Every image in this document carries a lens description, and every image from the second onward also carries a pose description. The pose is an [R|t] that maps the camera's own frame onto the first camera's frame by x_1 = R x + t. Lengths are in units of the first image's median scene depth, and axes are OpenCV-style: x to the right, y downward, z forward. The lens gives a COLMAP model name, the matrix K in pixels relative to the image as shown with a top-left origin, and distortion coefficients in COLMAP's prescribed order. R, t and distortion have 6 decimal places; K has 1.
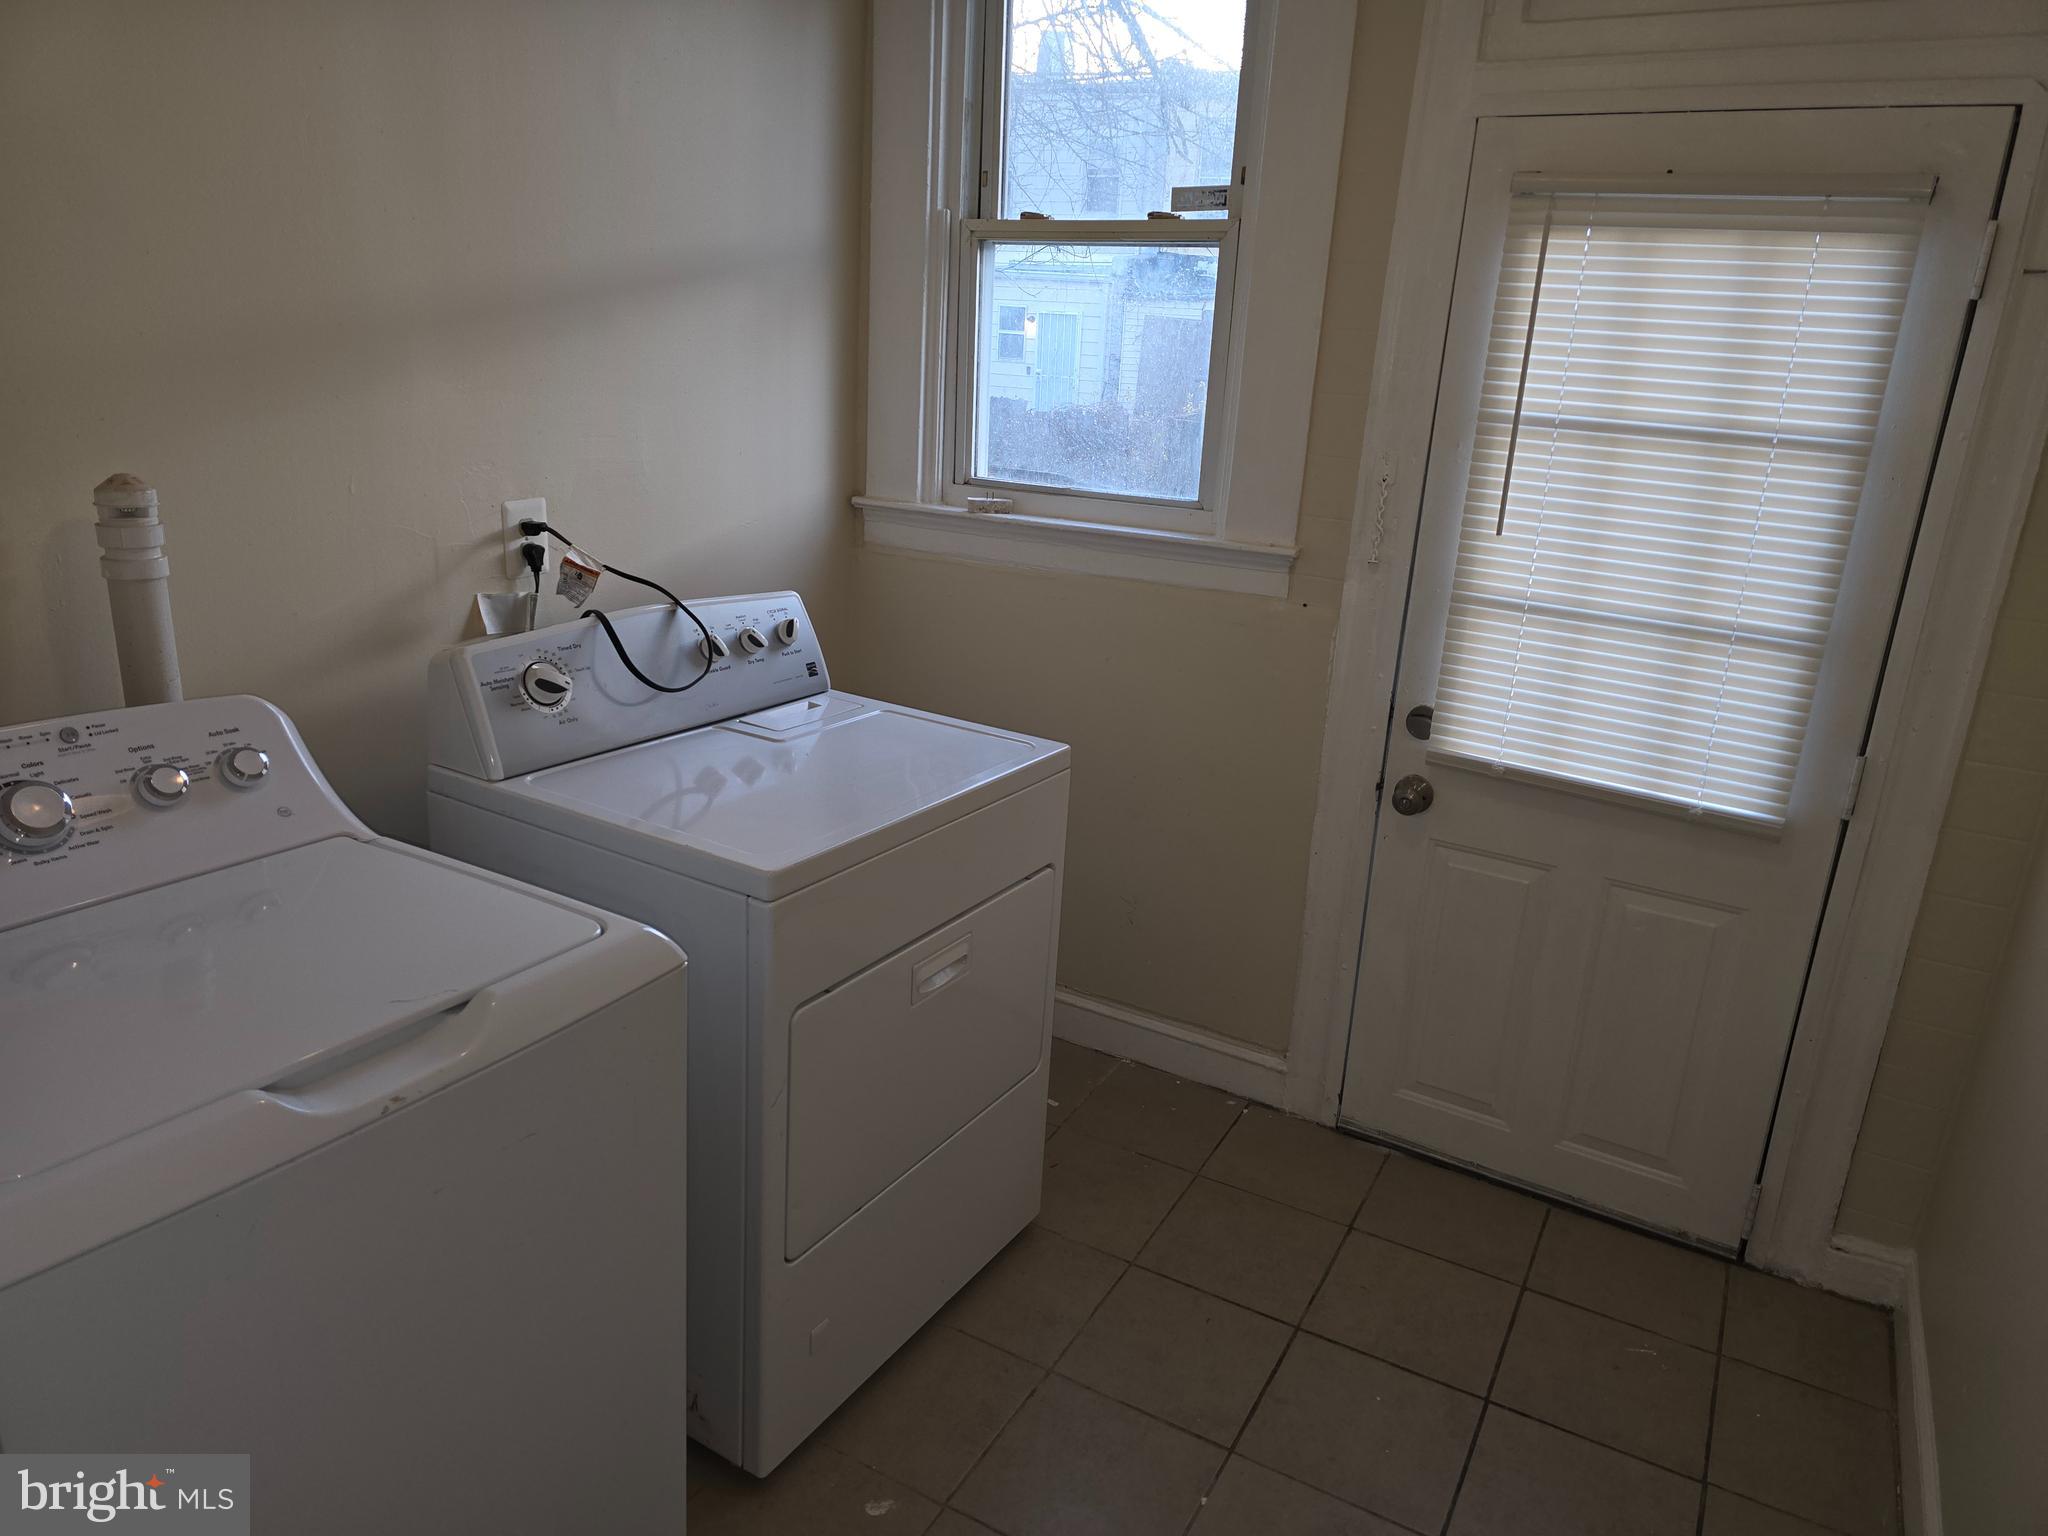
lens RADIAL K [[1401.4, 0, 1028.2], [0, 1401.4, 764.3], [0, 0, 1]] dist [0.019559, -0.032755]
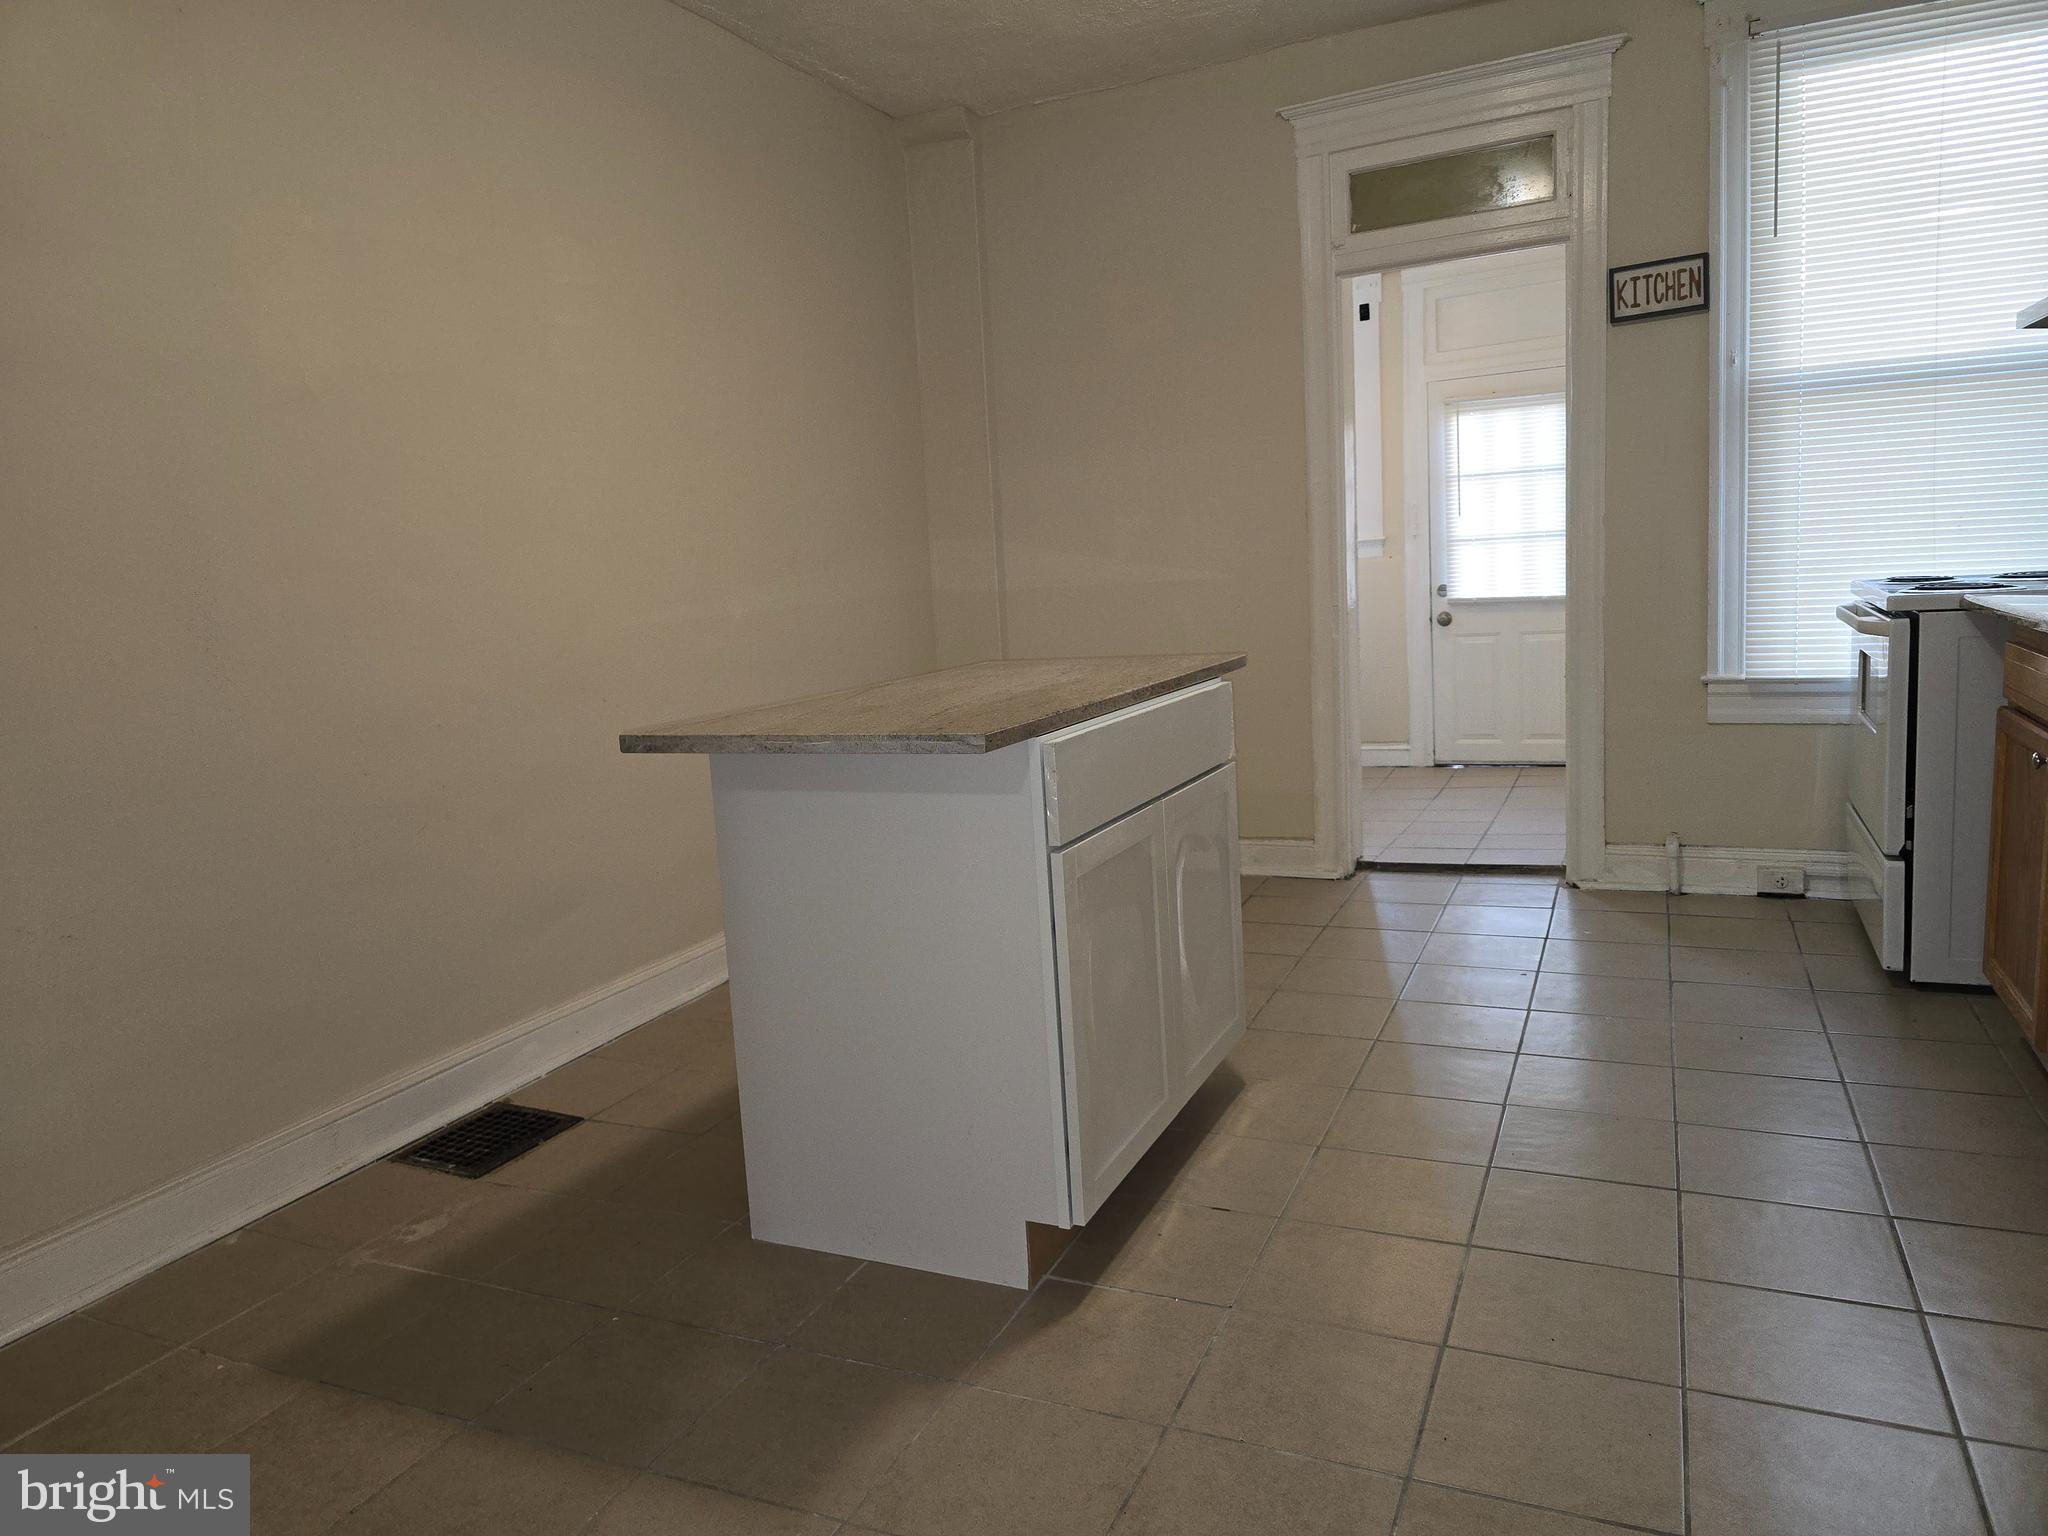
lens RADIAL K [[1401.4, 0, 1019.8], [0, 1401.4, 772.4], [0, 0, 1]] dist [0.019559, -0.032755]
pose [[0.986821, -0.146639, 0.068428, -0.798341], [0.153991, 0.980919, -0.118678, 0.534413], [-0.049719, 0.127651, 0.990572, -1.674285]]
